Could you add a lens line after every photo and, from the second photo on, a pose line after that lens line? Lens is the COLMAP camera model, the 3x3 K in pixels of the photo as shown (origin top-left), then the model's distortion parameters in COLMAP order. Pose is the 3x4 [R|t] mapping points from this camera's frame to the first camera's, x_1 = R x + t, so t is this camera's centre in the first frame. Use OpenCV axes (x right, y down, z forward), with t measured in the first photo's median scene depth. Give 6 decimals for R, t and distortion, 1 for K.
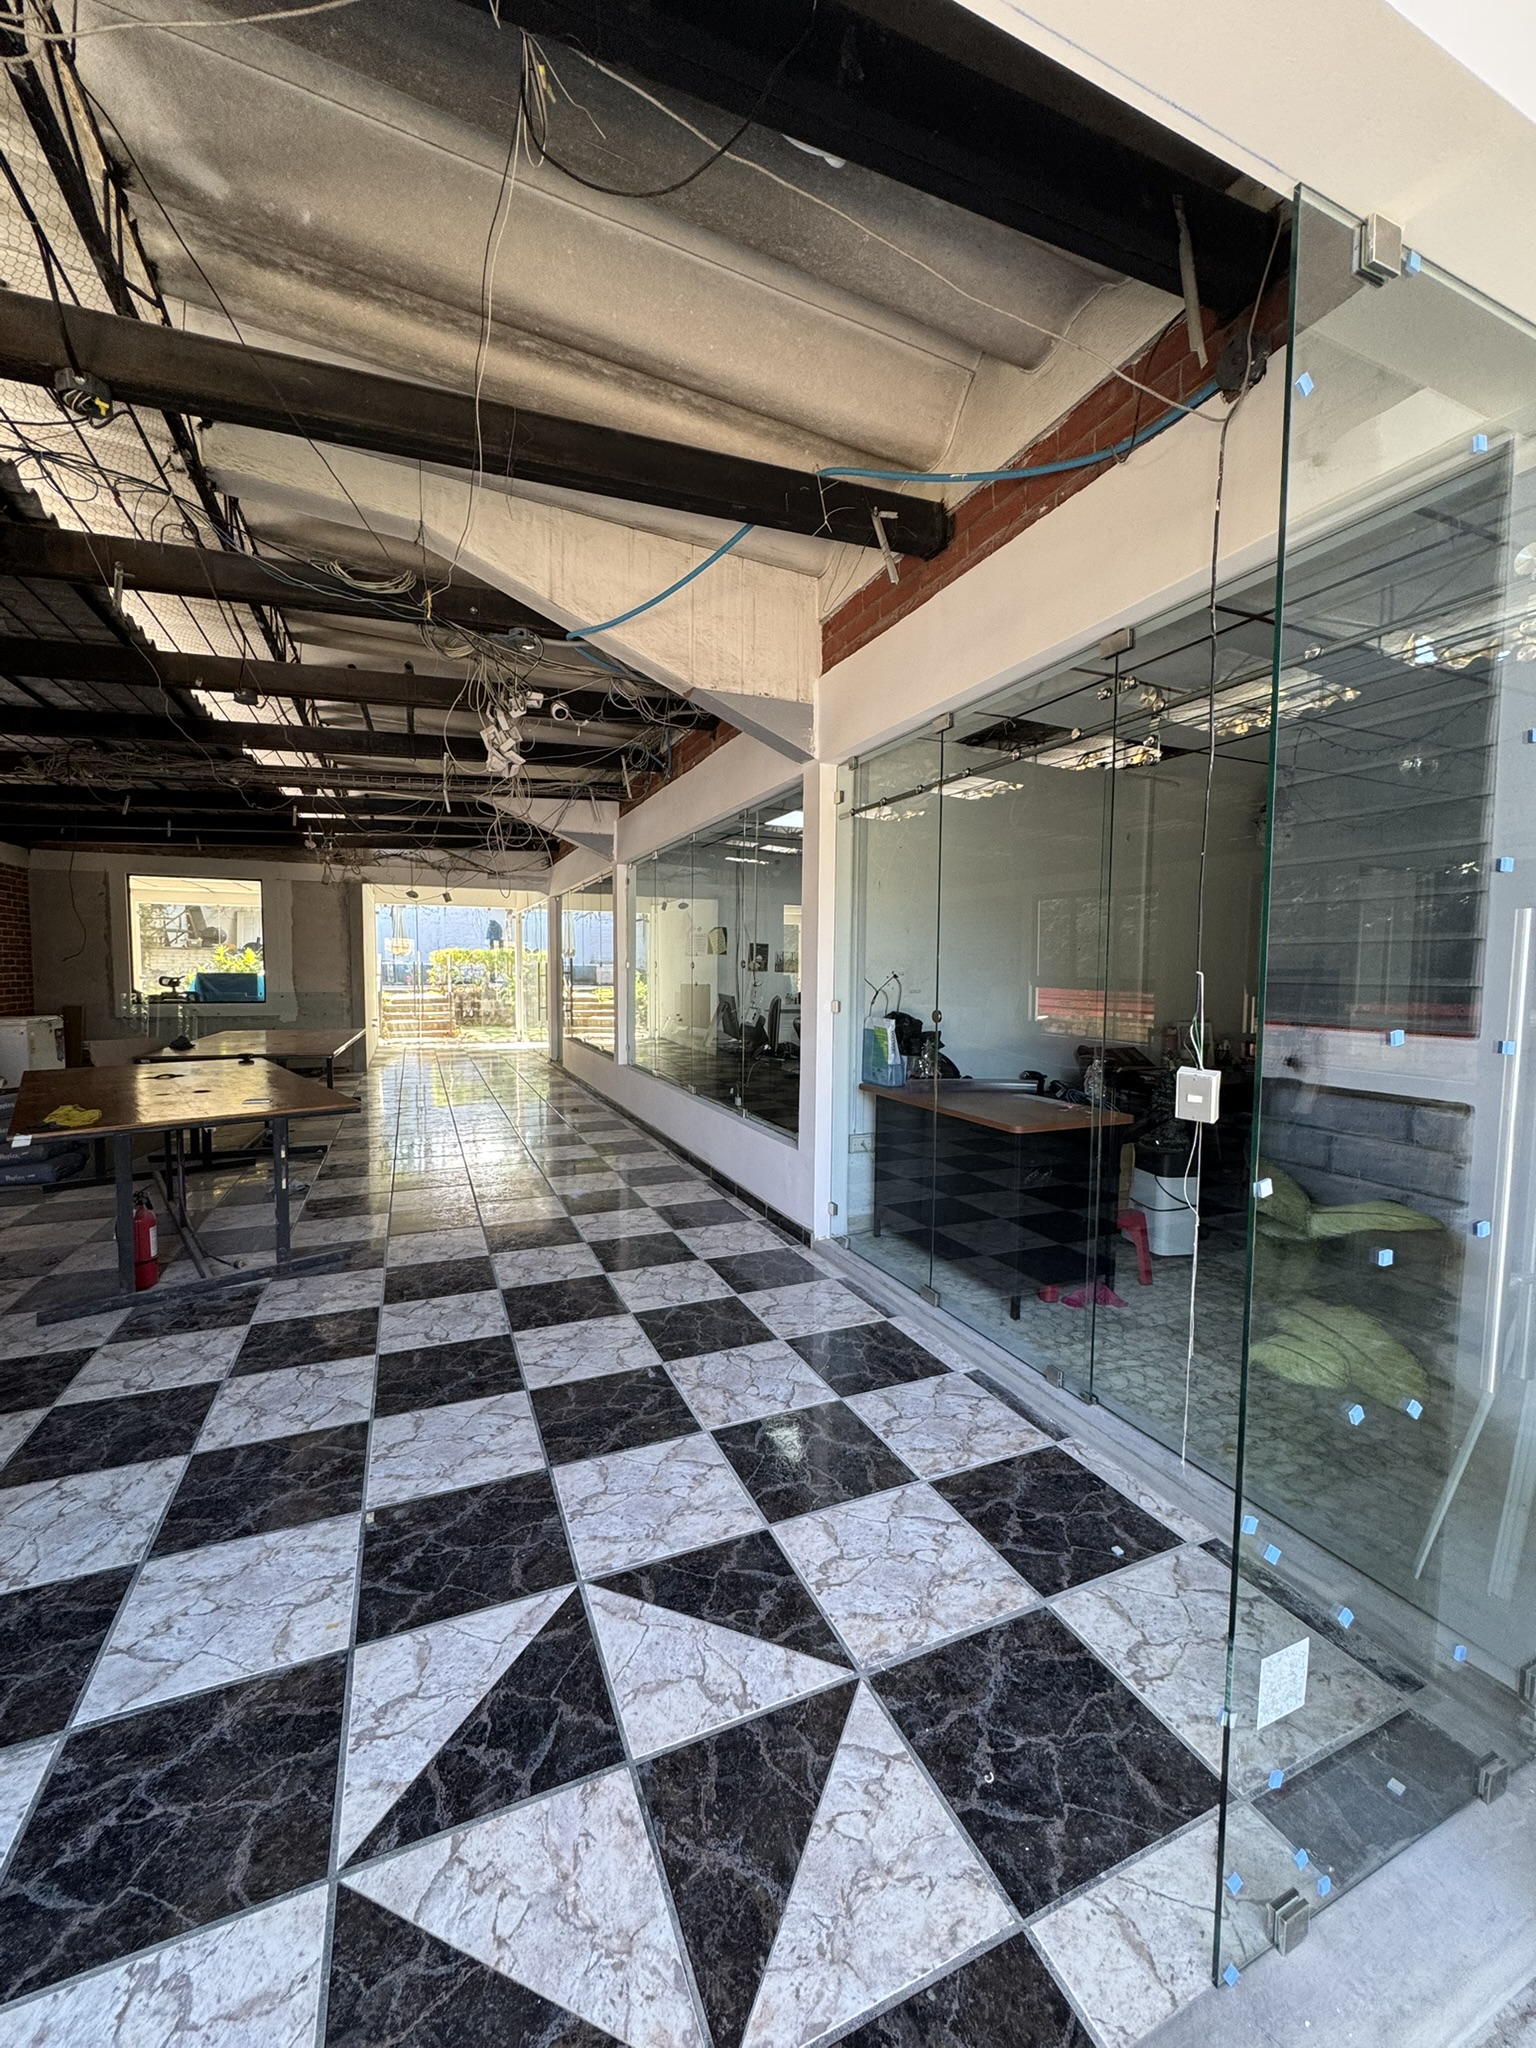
lens RADIAL K [[820.6, 0, 776.5], [0, 820.6, 1027.2], [0, 0, 1]] dist [0.002306, -0.000228]
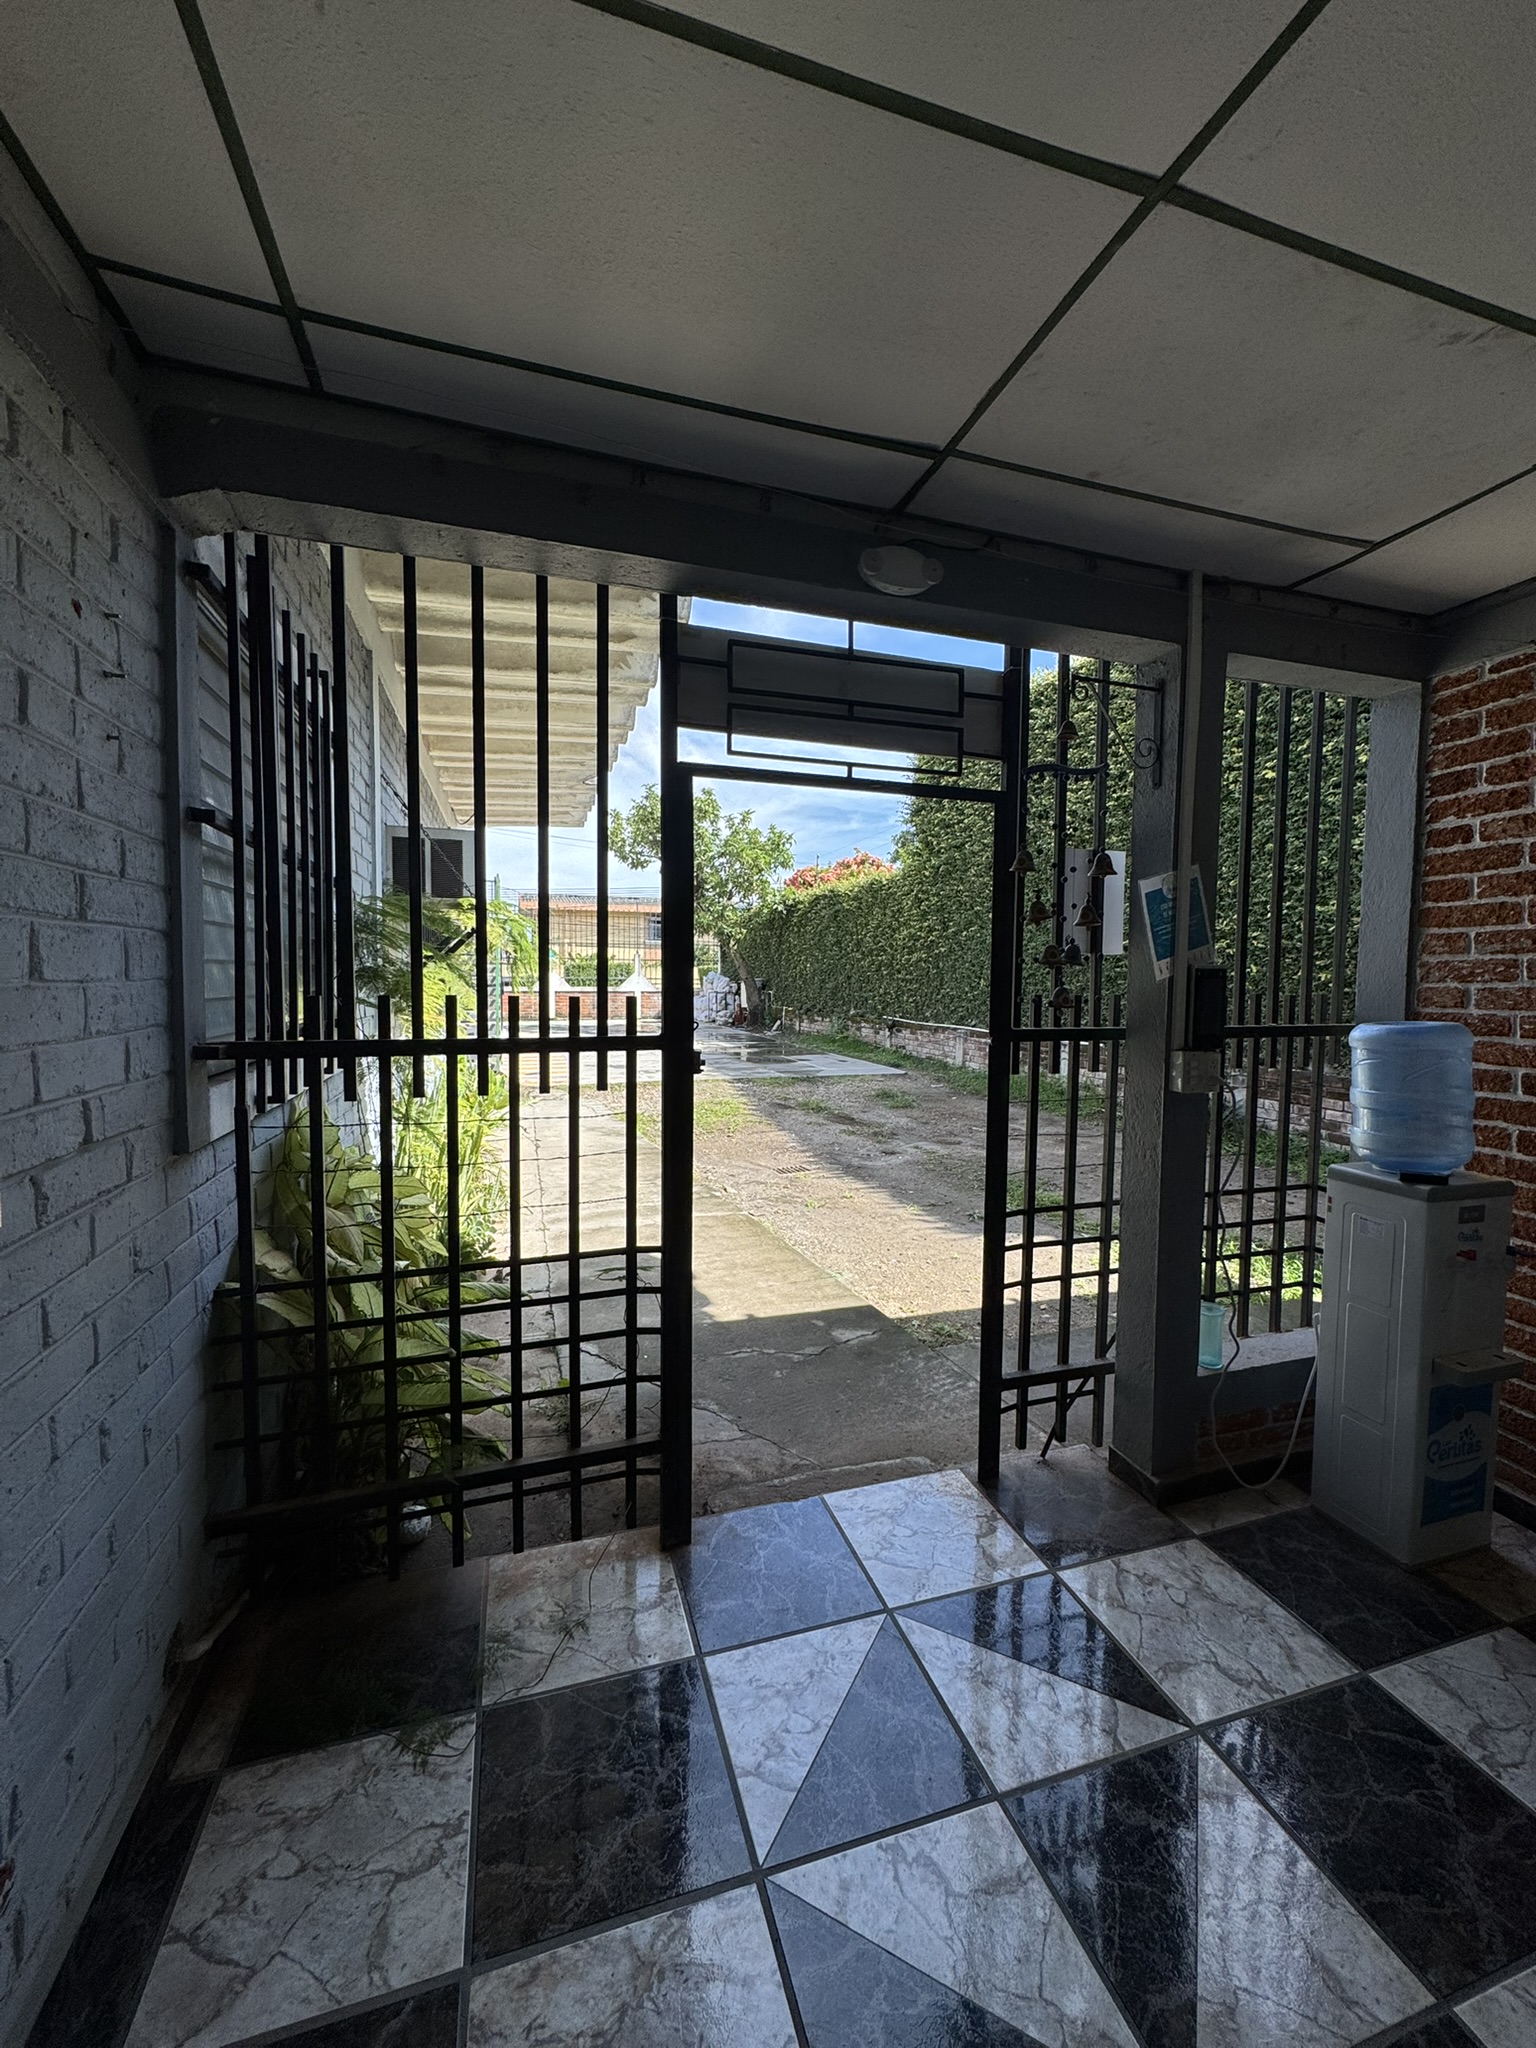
lens RADIAL K [[820.6, 0, 779.7], [0, 820.6, 1024.1], [0, 0, 1]] dist [0.002306, -0.000228]
pose [[-0.993251, -0.021378, 0.113995, 0.002630], [-0.006395, 0.991465, 0.130218, -0.170403], [-0.115806, 0.128610, -0.984910, 1.504562]]
